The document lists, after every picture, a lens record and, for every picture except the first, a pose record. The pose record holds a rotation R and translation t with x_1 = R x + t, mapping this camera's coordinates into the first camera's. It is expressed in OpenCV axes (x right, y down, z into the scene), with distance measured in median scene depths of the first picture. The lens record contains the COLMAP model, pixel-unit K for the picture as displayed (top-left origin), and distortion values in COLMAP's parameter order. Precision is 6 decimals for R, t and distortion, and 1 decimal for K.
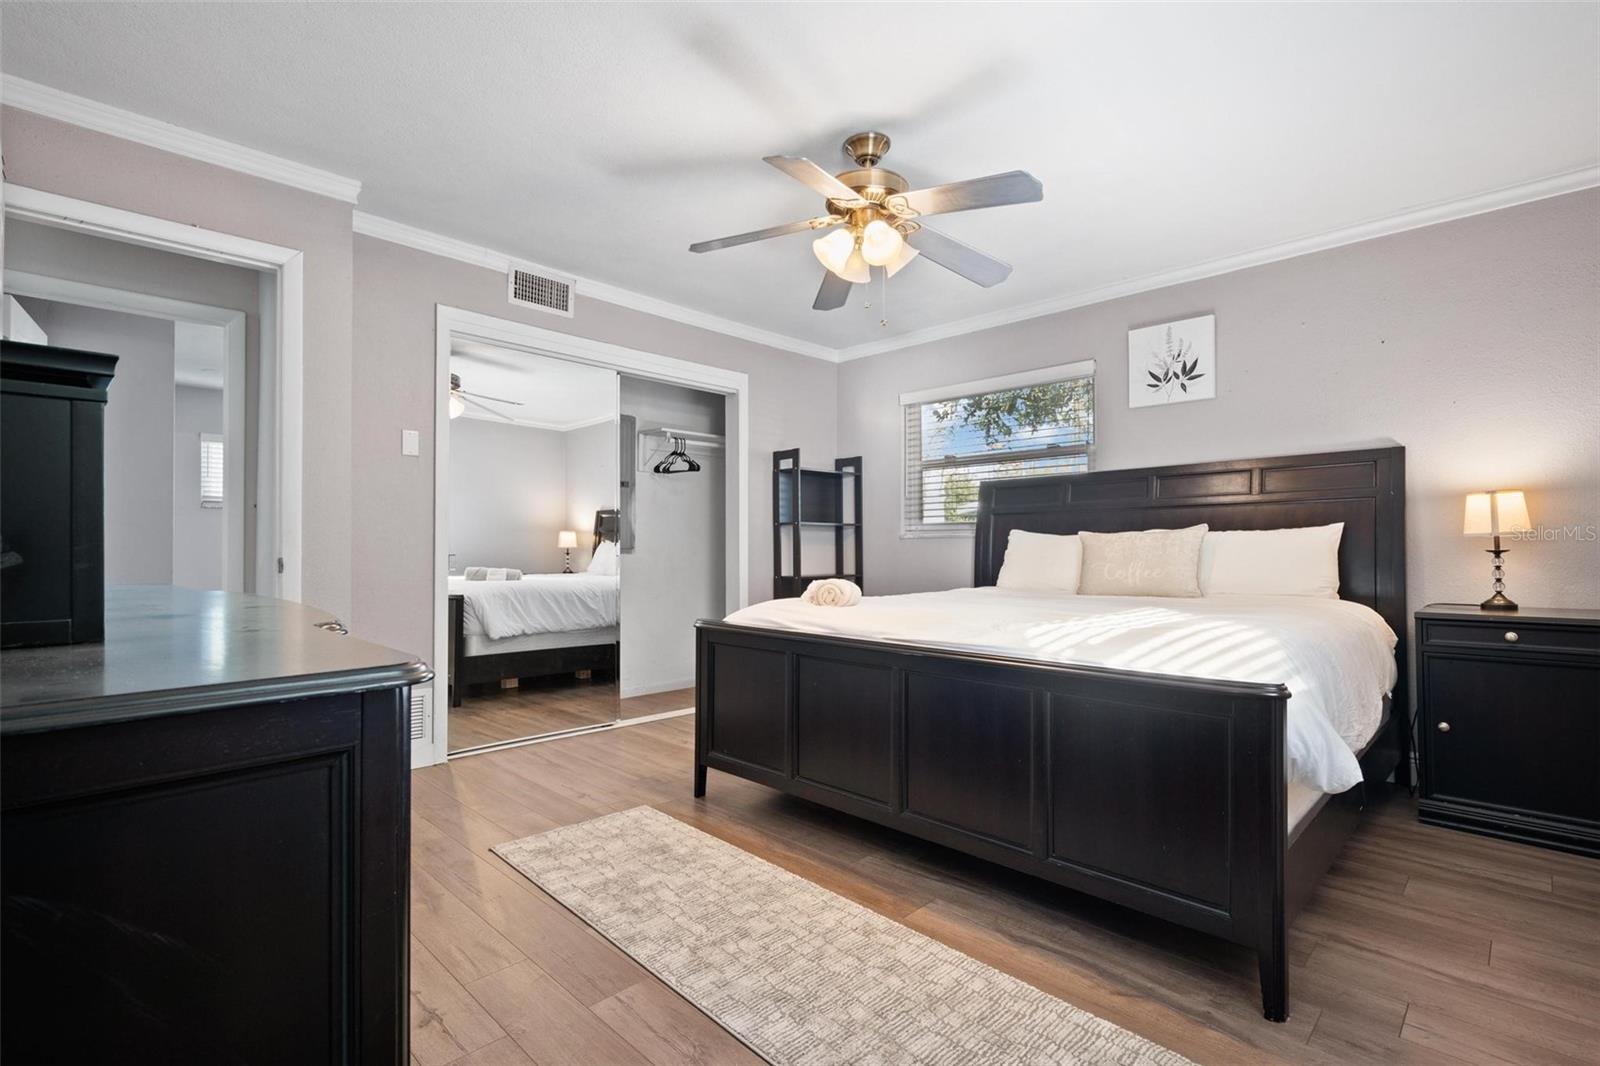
lens RADIAL K [[746.7, 0, 801.3], [0, 746.7, 534.3], [0, 0, 1]] dist [0.004940, -0.000517]
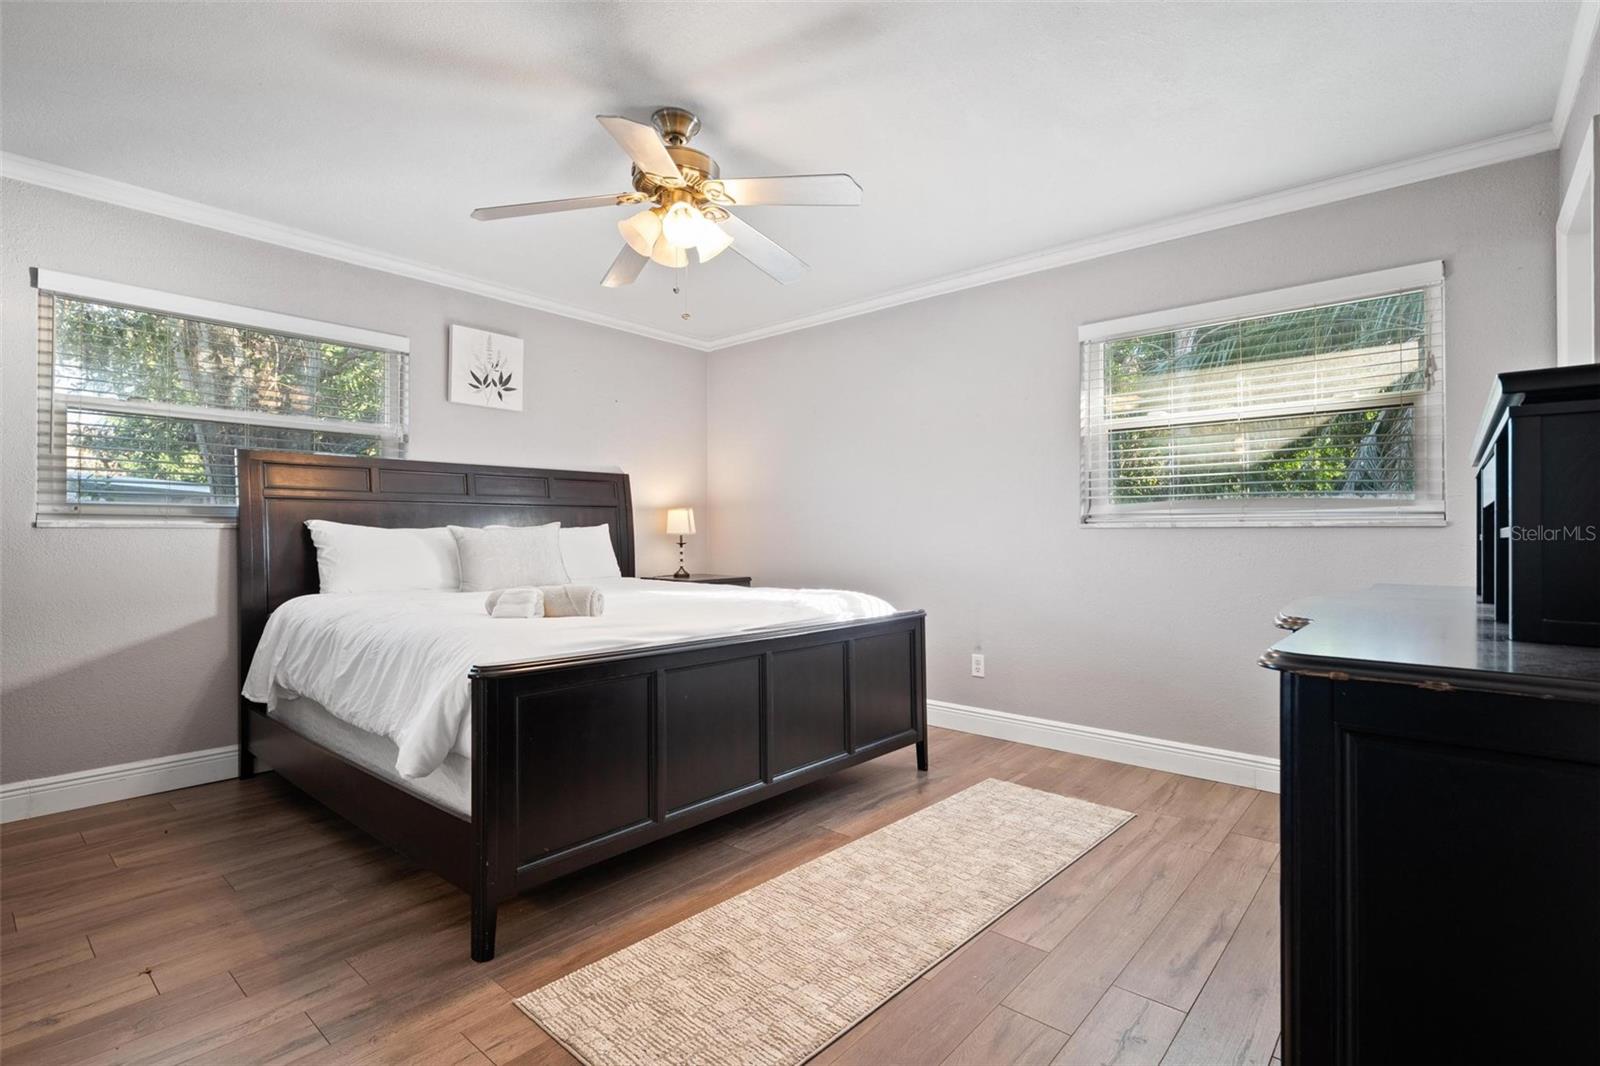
lens RADIAL K [[746.7, 0, 801.8], [0, 746.7, 538.1], [0, 0, 1]] dist [0.004940, -0.000517]
pose [[-0.047589, 0.000178, 0.998867, -0.778571], [-0.008012, 0.999968, -0.000559, 0.009575], [-0.998835, -0.008029, -0.047586, 0.802872]]
